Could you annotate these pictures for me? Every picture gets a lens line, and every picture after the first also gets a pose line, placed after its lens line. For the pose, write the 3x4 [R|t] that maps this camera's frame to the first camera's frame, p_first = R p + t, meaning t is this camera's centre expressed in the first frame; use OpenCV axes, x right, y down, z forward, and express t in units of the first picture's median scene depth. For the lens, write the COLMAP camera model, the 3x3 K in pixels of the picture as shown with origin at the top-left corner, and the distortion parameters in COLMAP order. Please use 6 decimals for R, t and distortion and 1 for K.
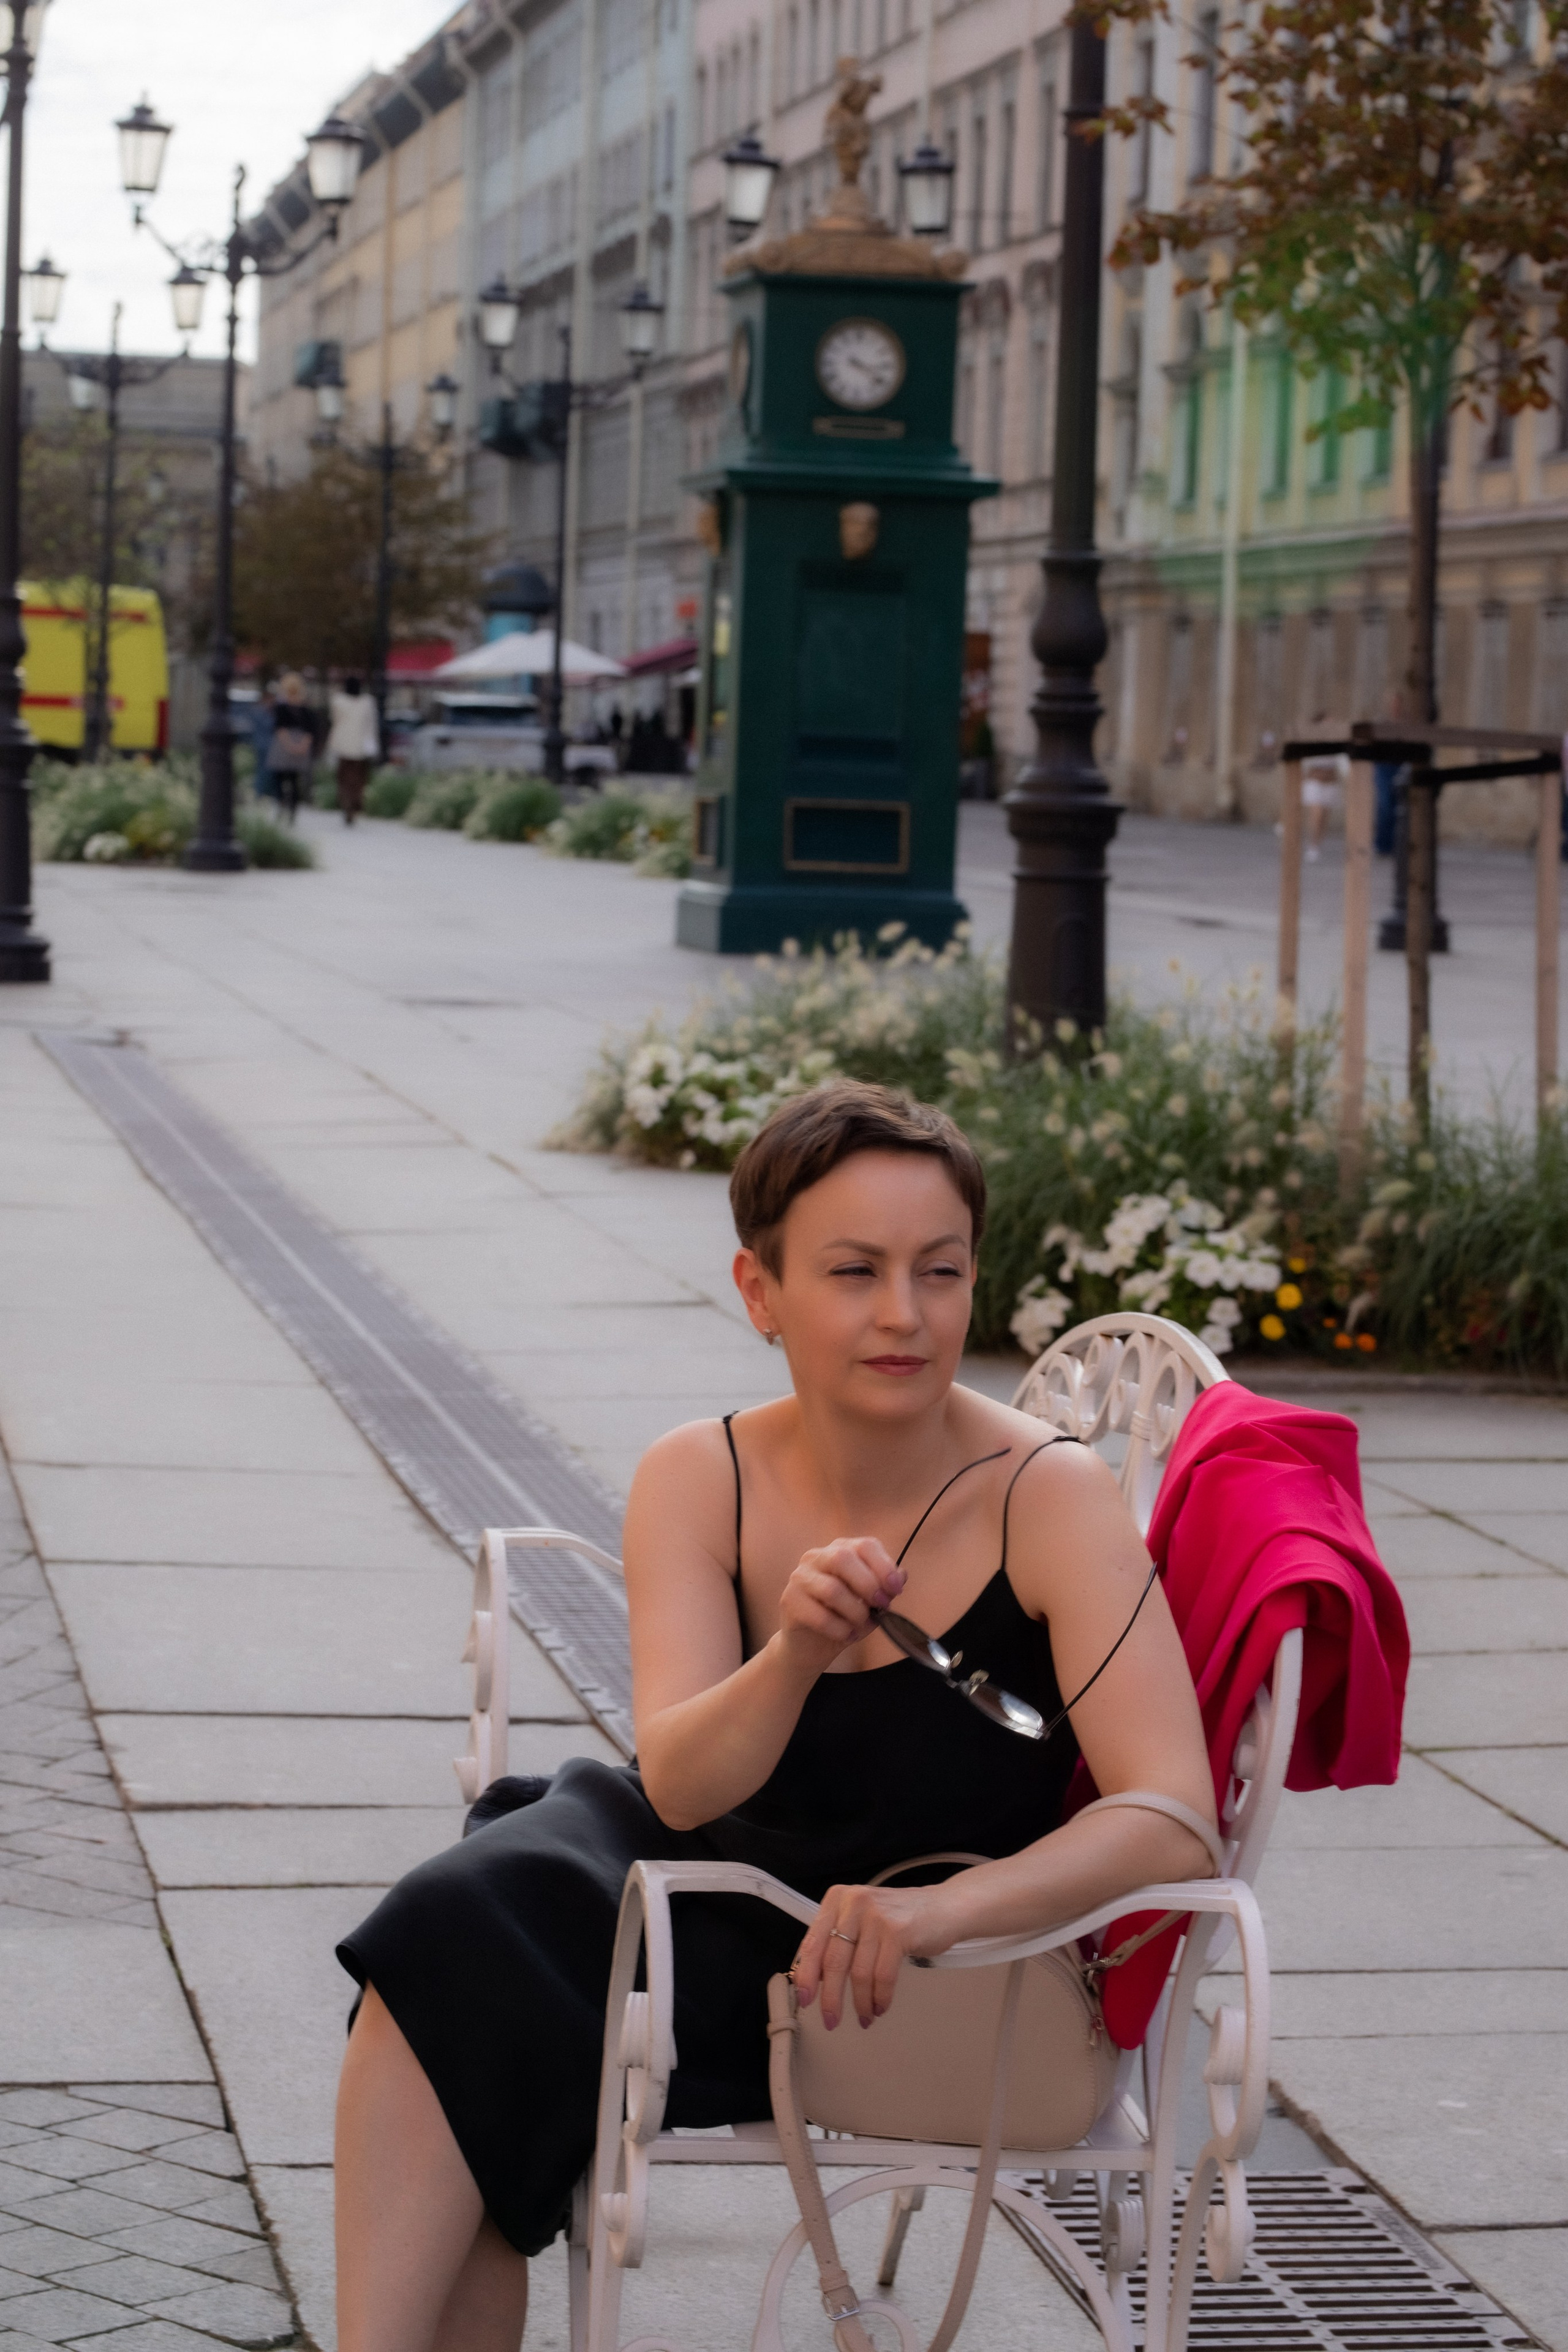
lens RADIAL K [[5454.1, 0, 784.0], [0, 5454.1, 1176.0], [0, 0, 1]] dist [0.016466, -0.296641]
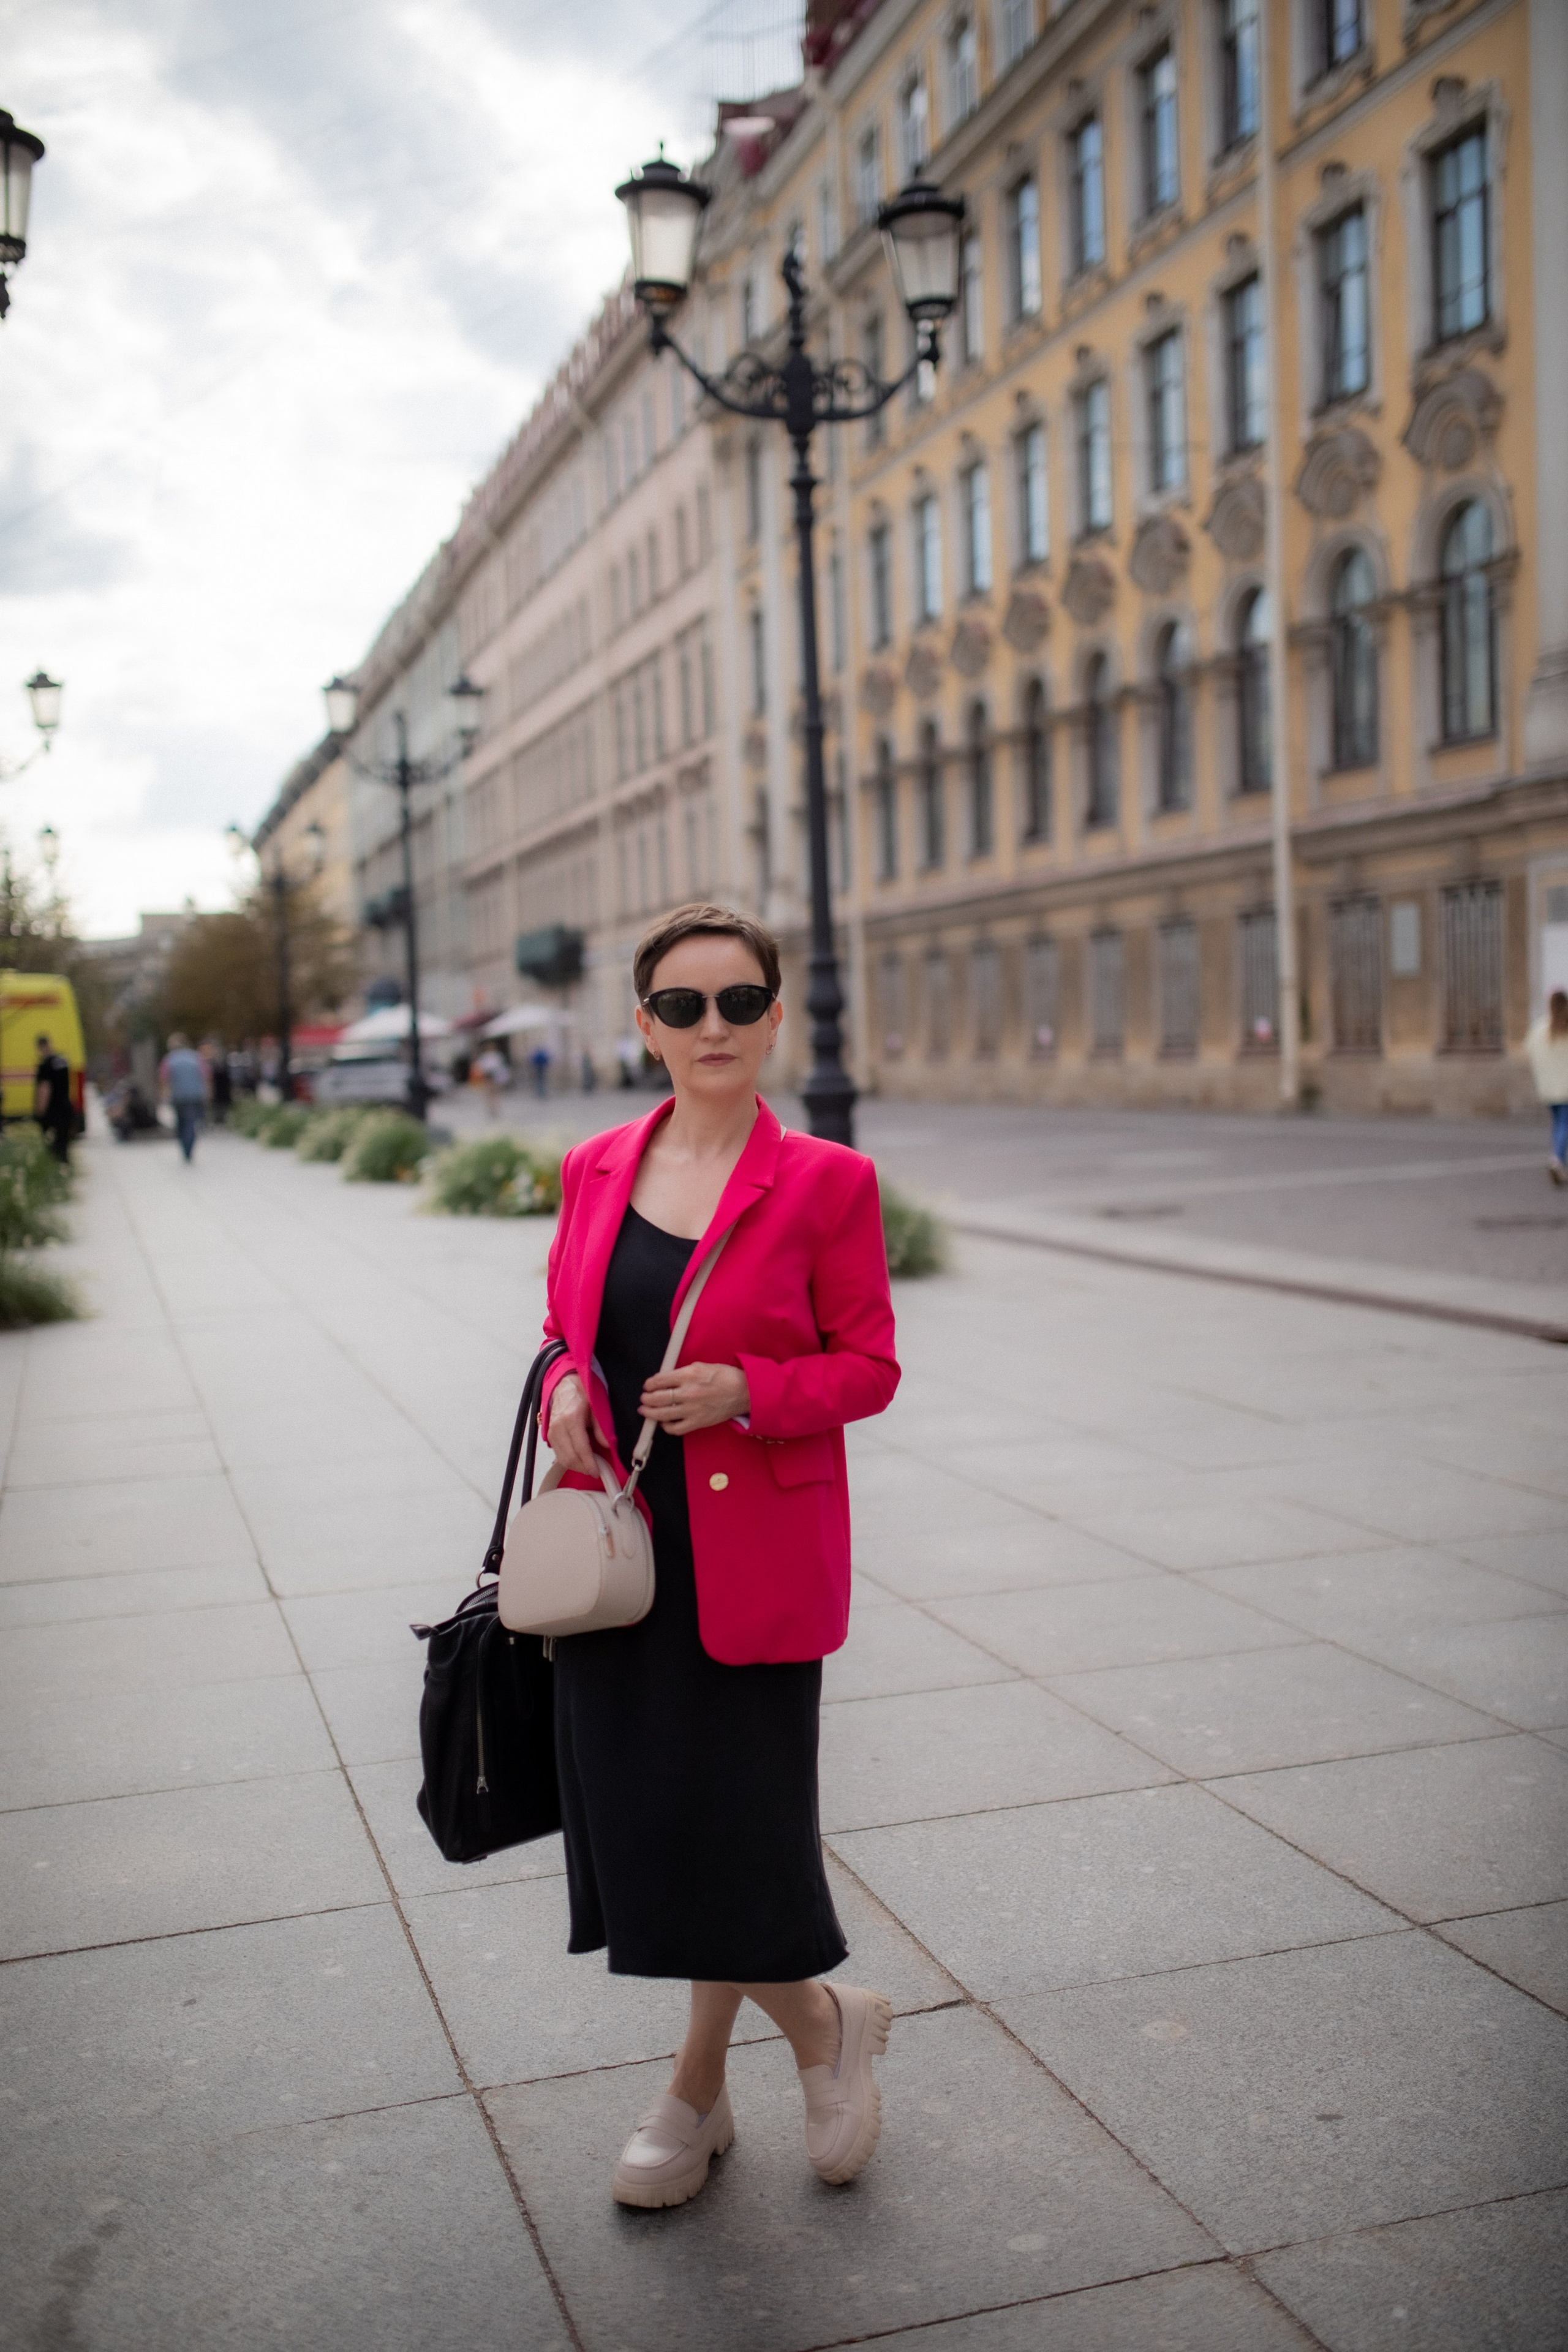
lens RADIAL K [[2183.2, 0, 784.0], [0, 2183.2, 1176.0], [0, 0, 1]] dist [-0.059466, 0.100591]
pose [[0.989510, -0.075238, 0.123322, -0.017942], [0.078024, 0.996791, -0.017913, -0.034721], [-0.121579, 0.027348, 0.992205, 0.408386]]
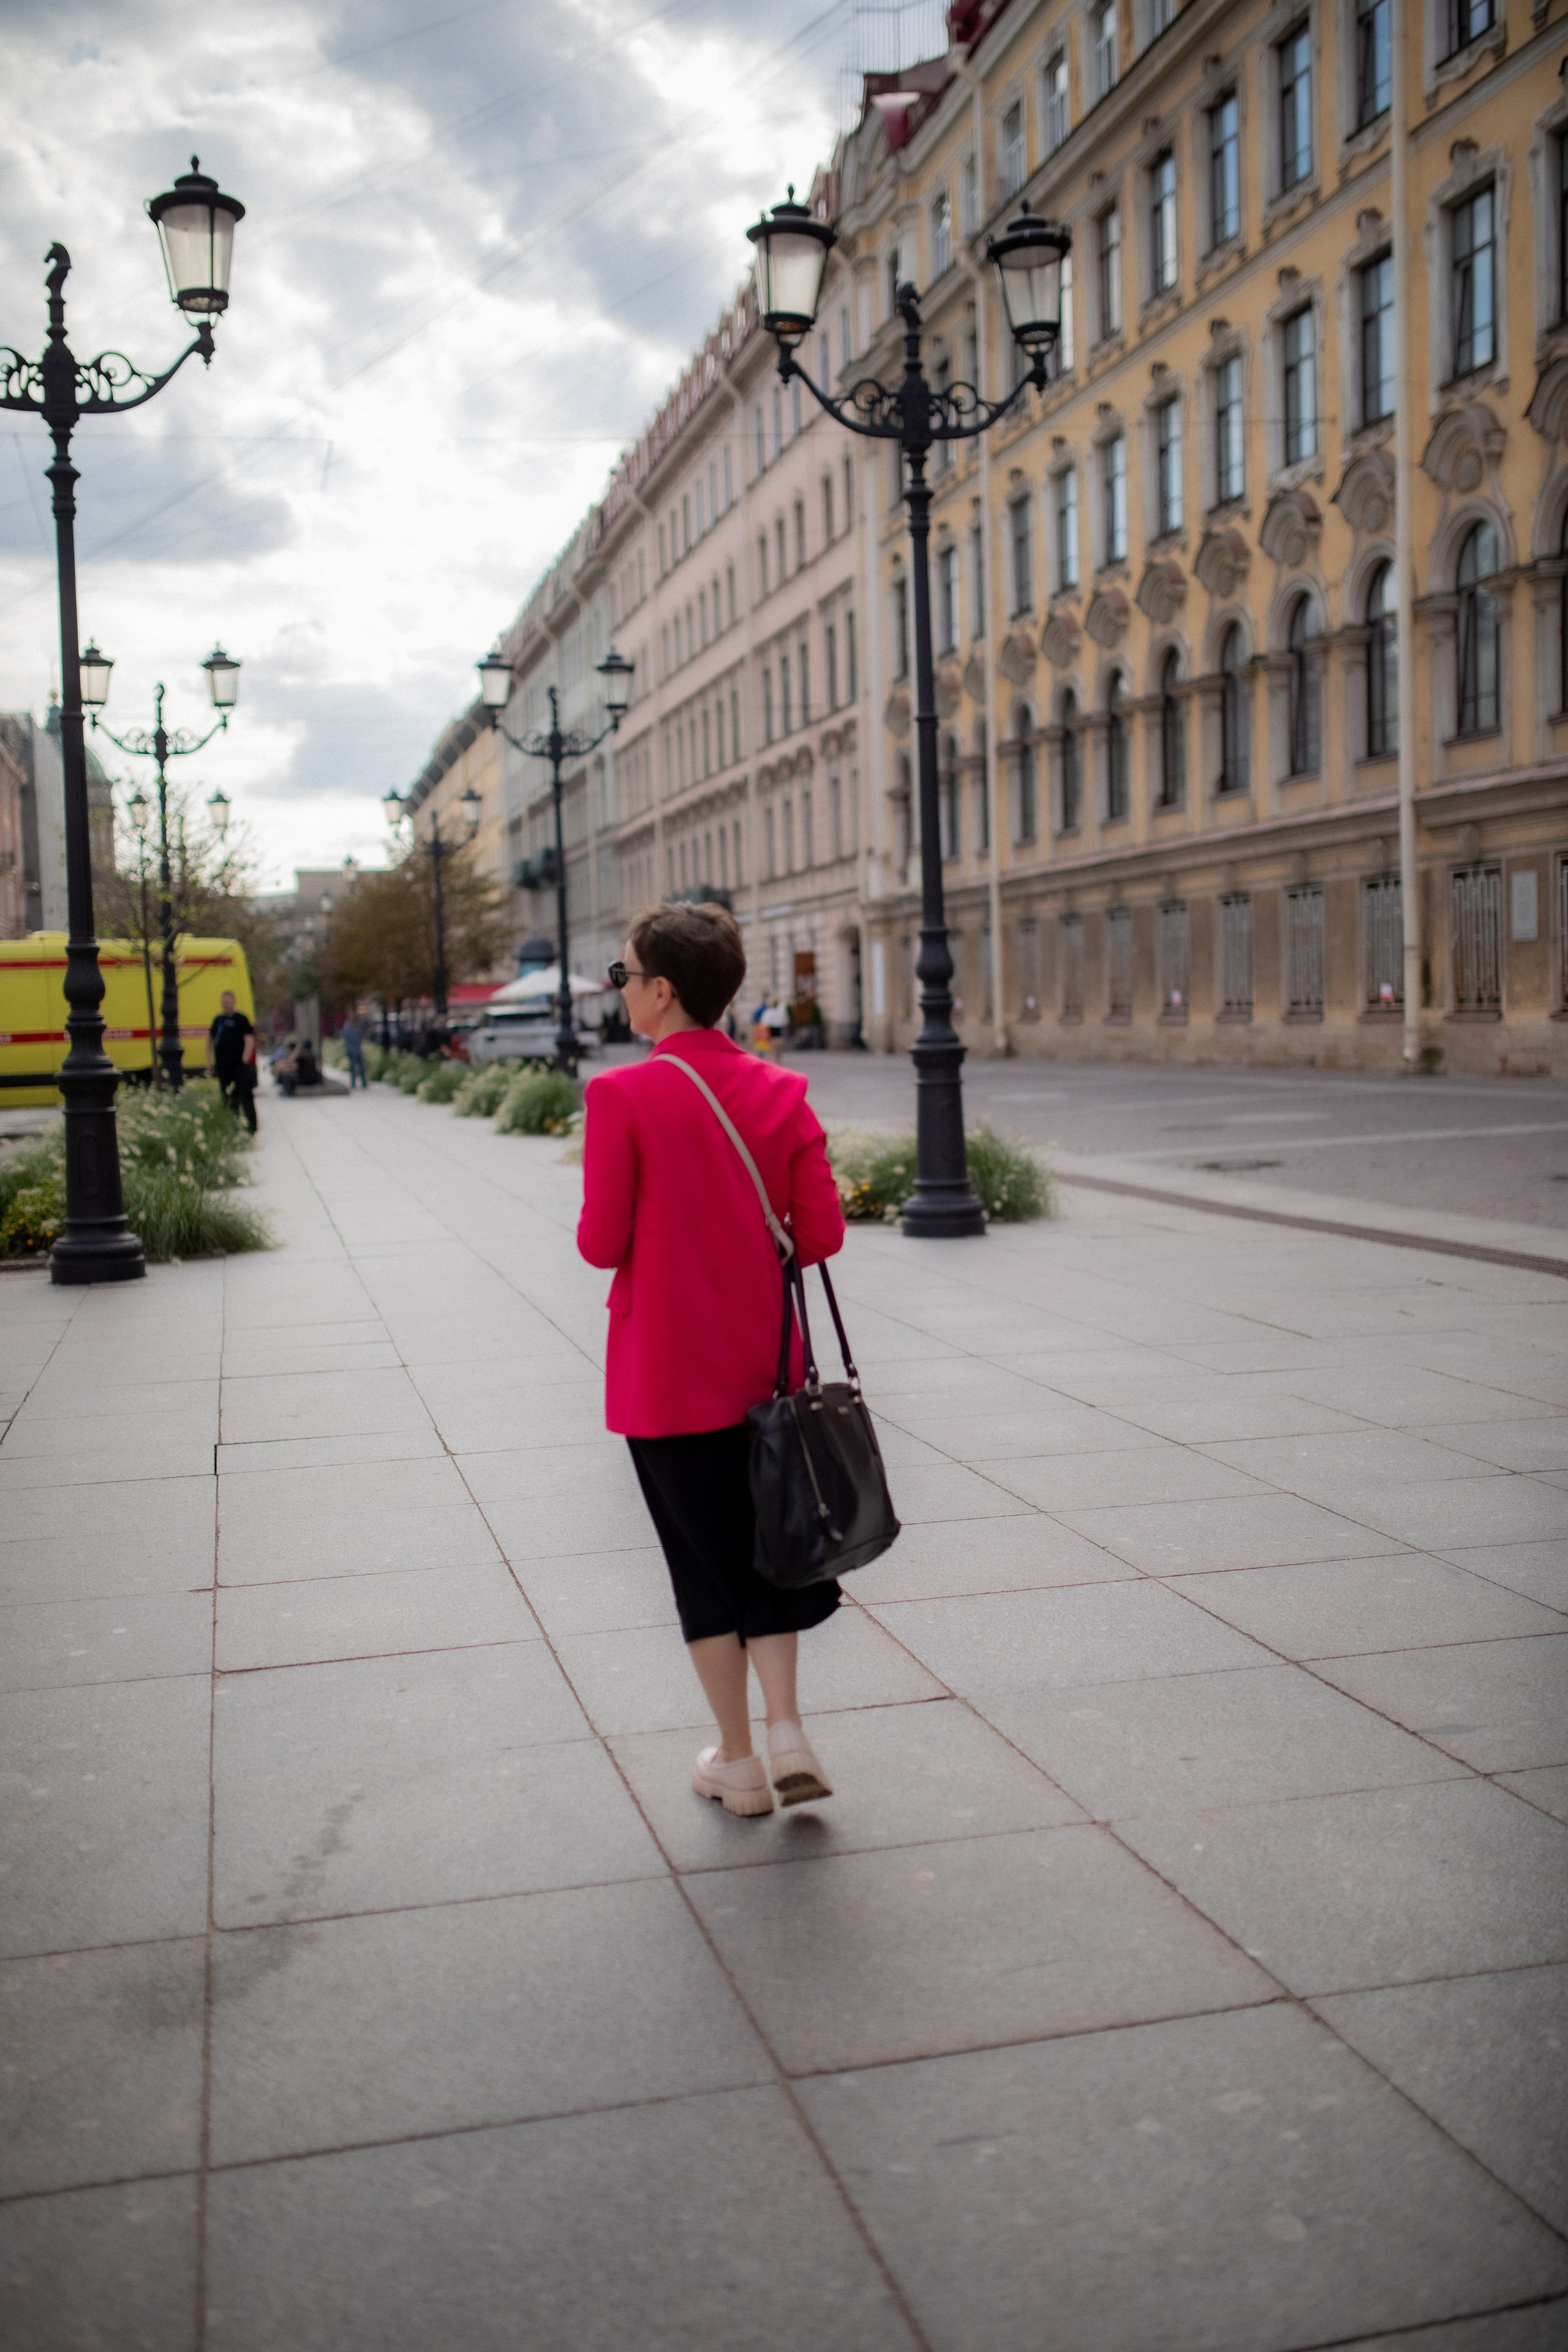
lens RADIAL K [[2183.2, 0, 784.0], [0, 2183.2, 1176.0], [0, 0, 1]] dist [-0.059466, 0.100591]
pose [[0.996146, -0.068154, 0.055208, -0.017280], [0.068498, 0.997642, -0.004365, -0.033439], [-0.054780, 0.008130, 0.998465, 0.391988]]
